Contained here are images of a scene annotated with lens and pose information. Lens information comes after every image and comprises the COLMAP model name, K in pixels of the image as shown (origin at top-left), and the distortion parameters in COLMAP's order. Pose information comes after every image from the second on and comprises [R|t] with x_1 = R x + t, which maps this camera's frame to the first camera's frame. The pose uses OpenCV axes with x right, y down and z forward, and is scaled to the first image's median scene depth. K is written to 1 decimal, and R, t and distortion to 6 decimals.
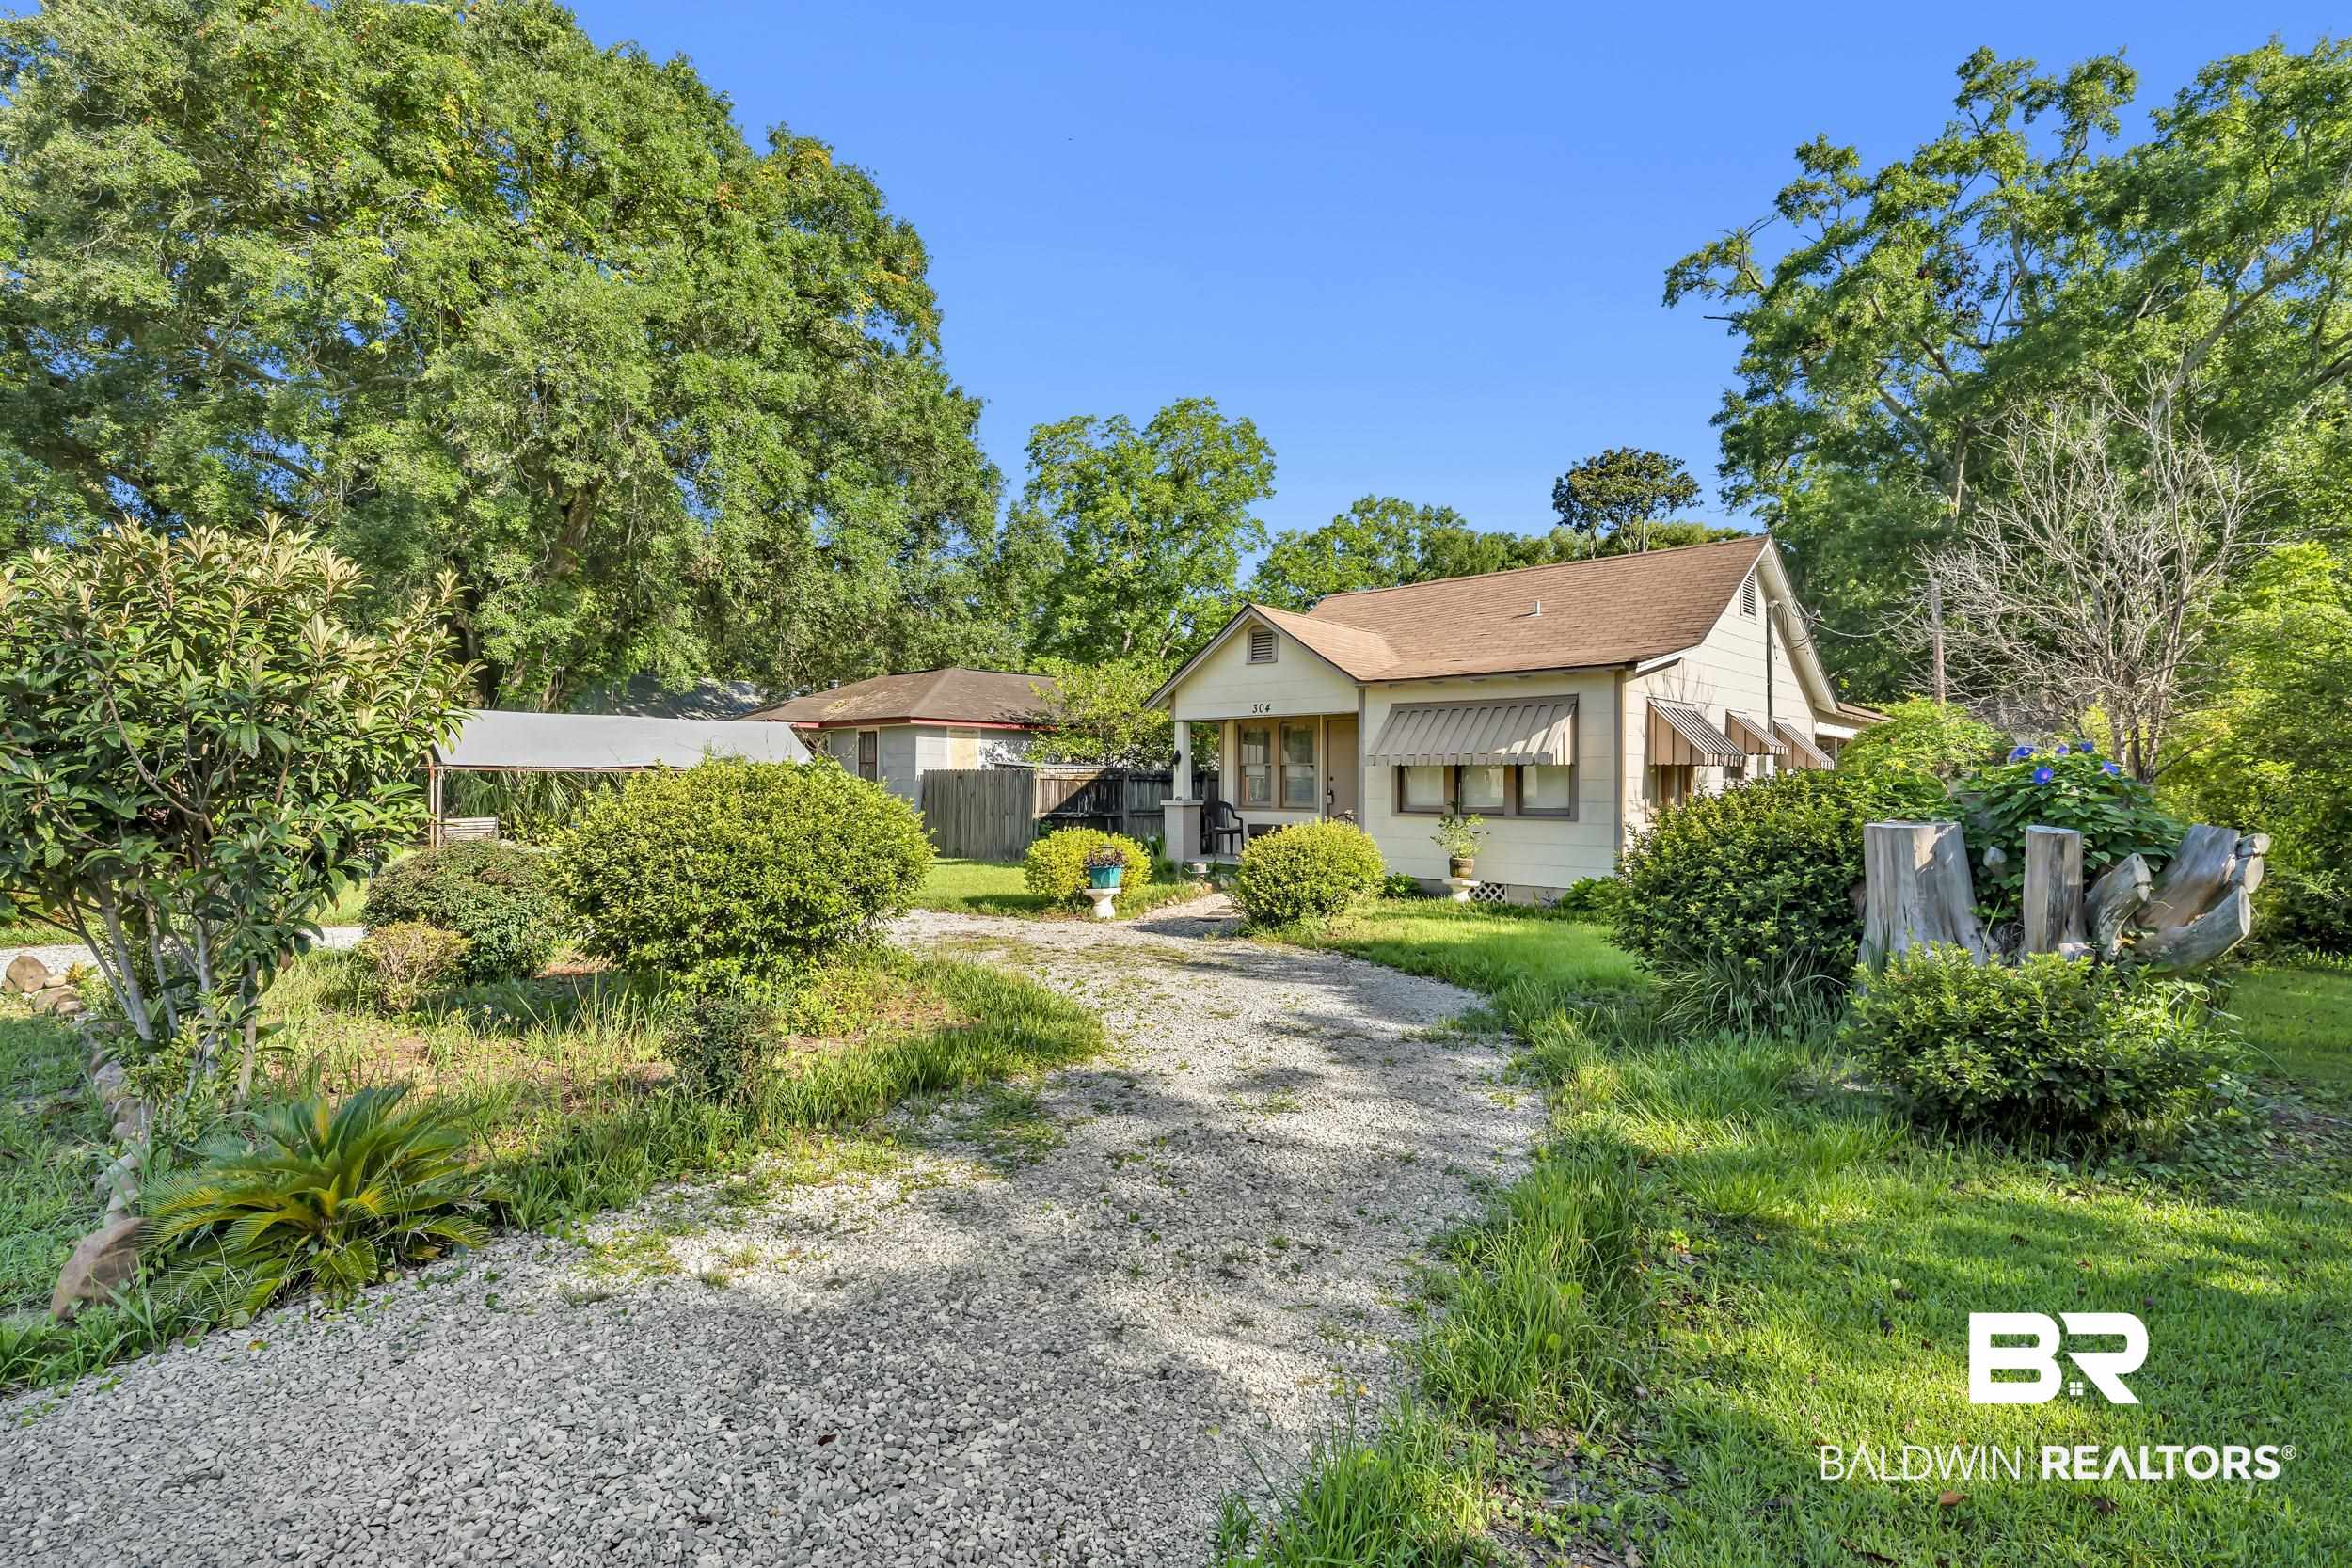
lens RADIAL K [[927.5, 0, 1185.2], [0, 927.5, 783.7], [0, 0, 1]] dist [-0.001654, -0.000026]
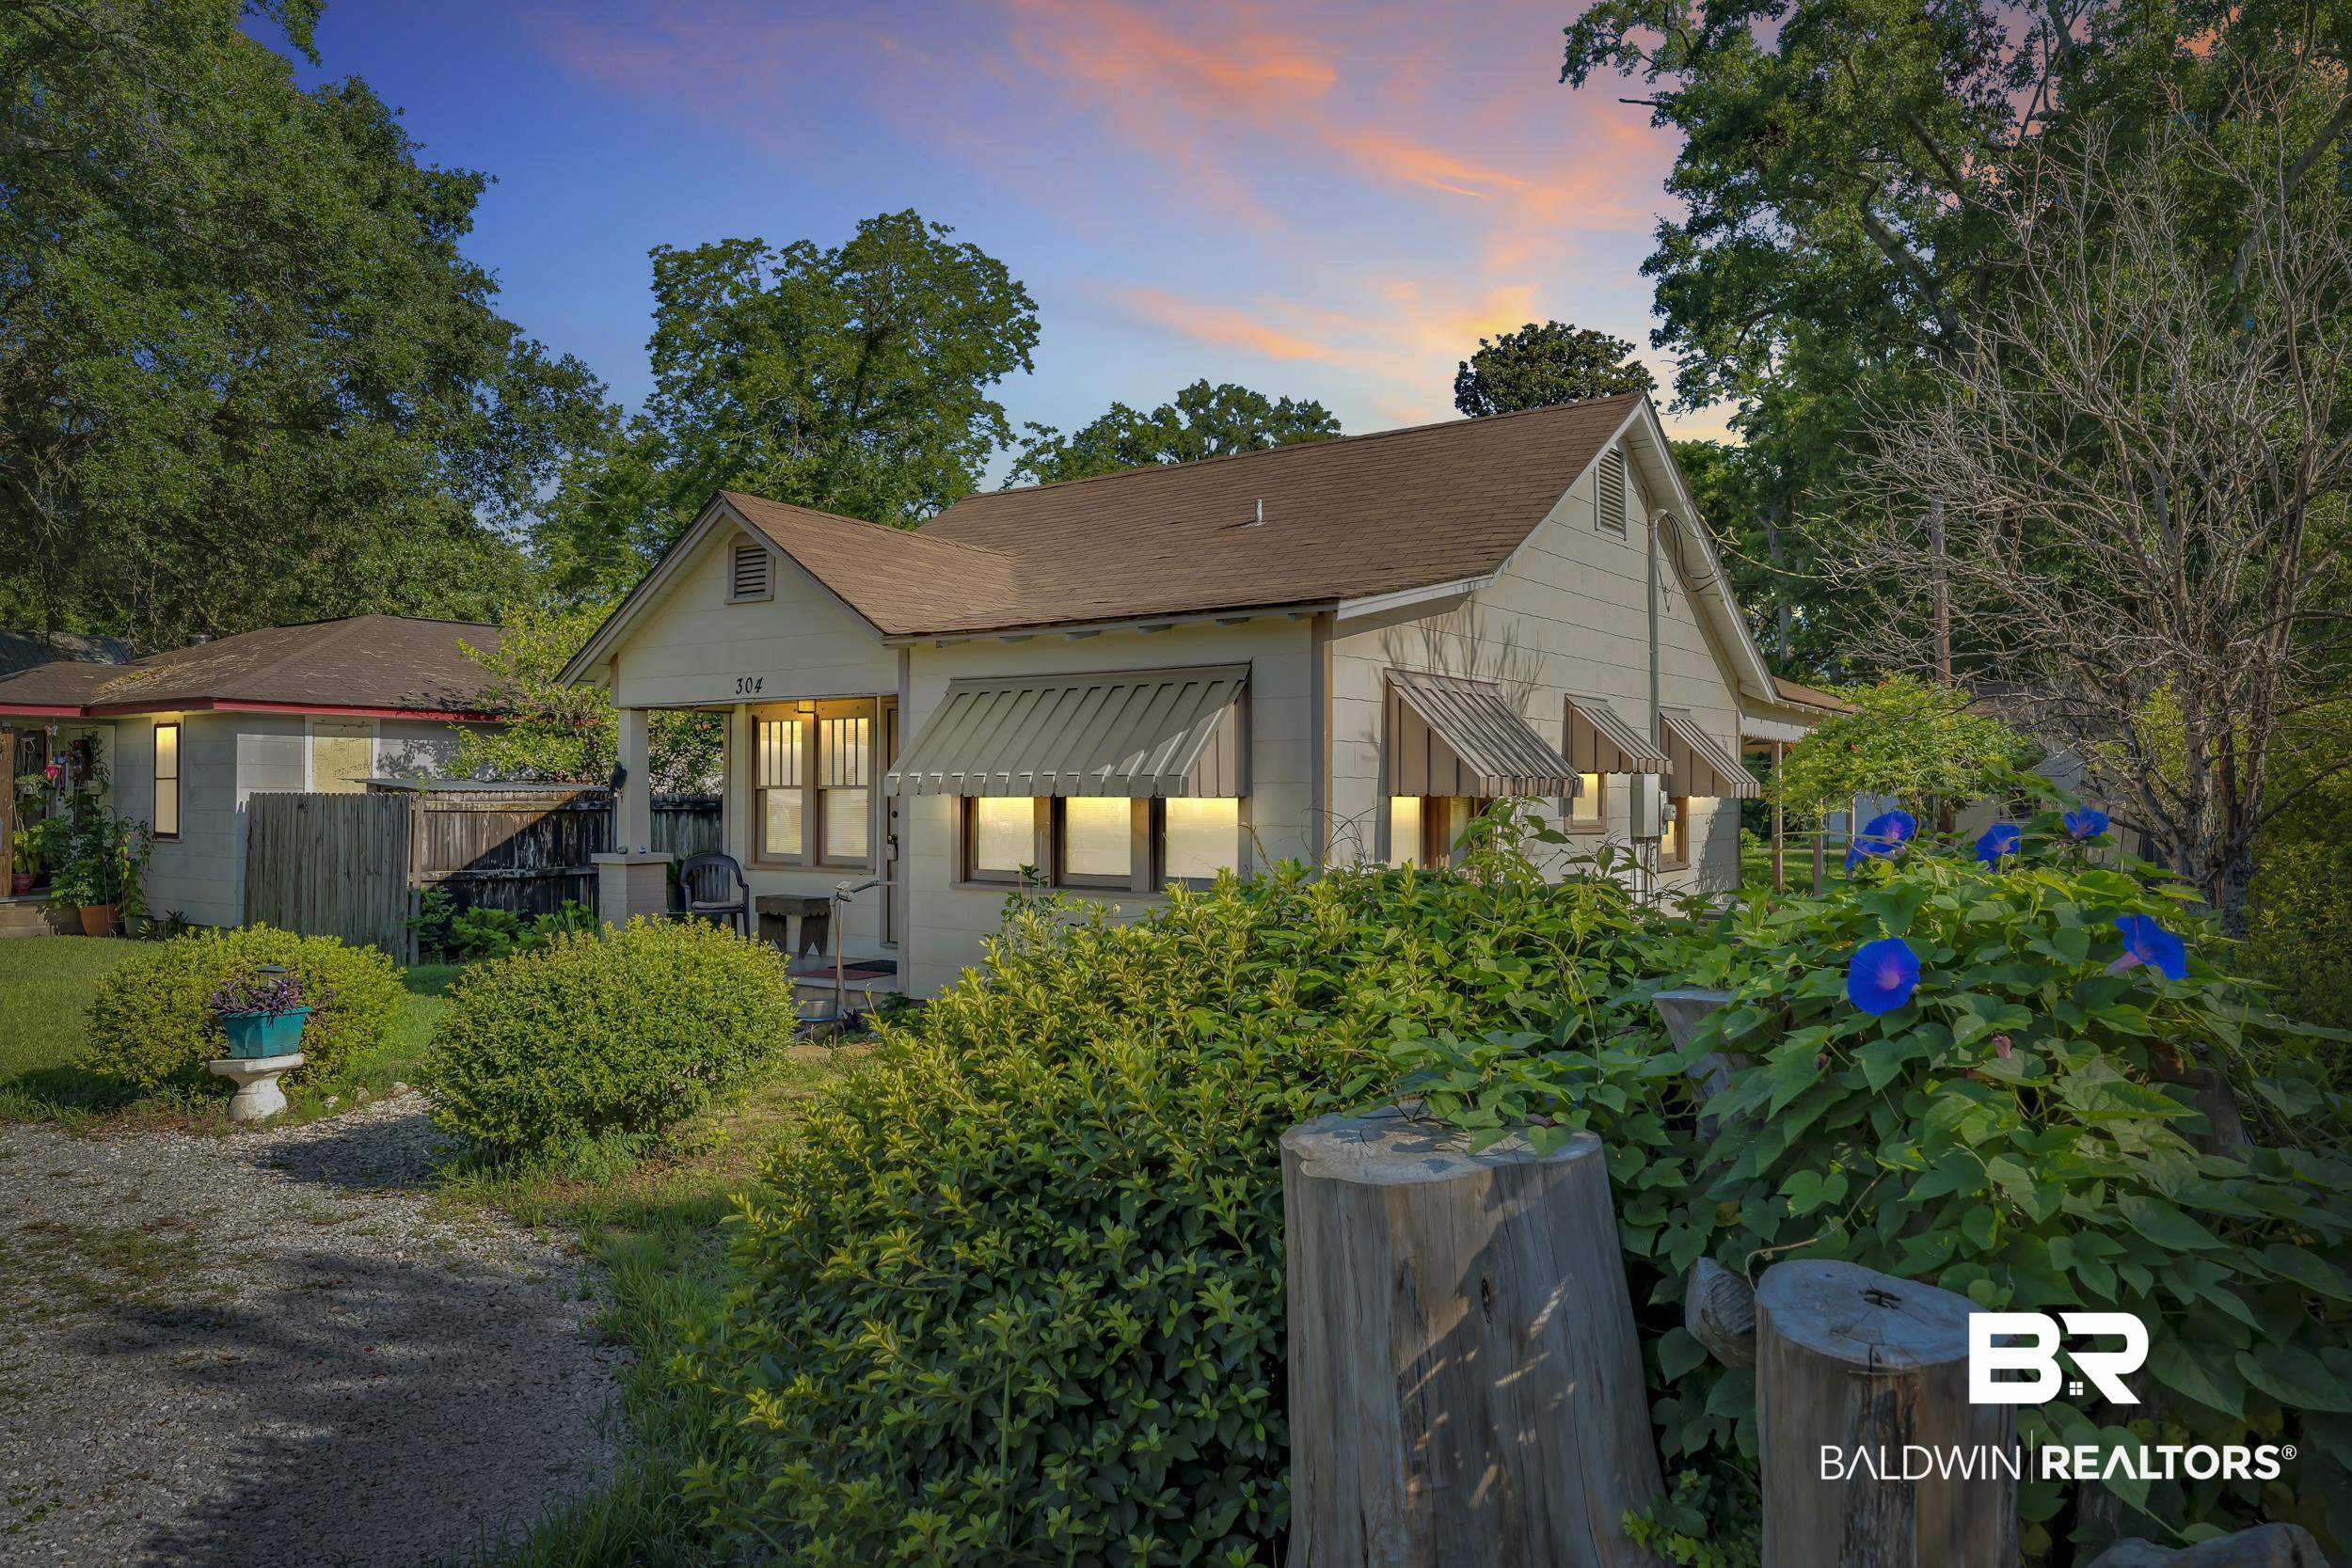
lens RADIAL K [[1240.6, 0, 1176.0], [0, 1240.6, 784.0], [0, 0, 1]] dist [-0.001971, 0.000584]
pose [[0.995150, 0.000054, 0.098373, 0.200499], [0.000618, 0.999977, -0.006802, -0.014630], [-0.098371, 0.006830, 0.995126, 0.198205]]
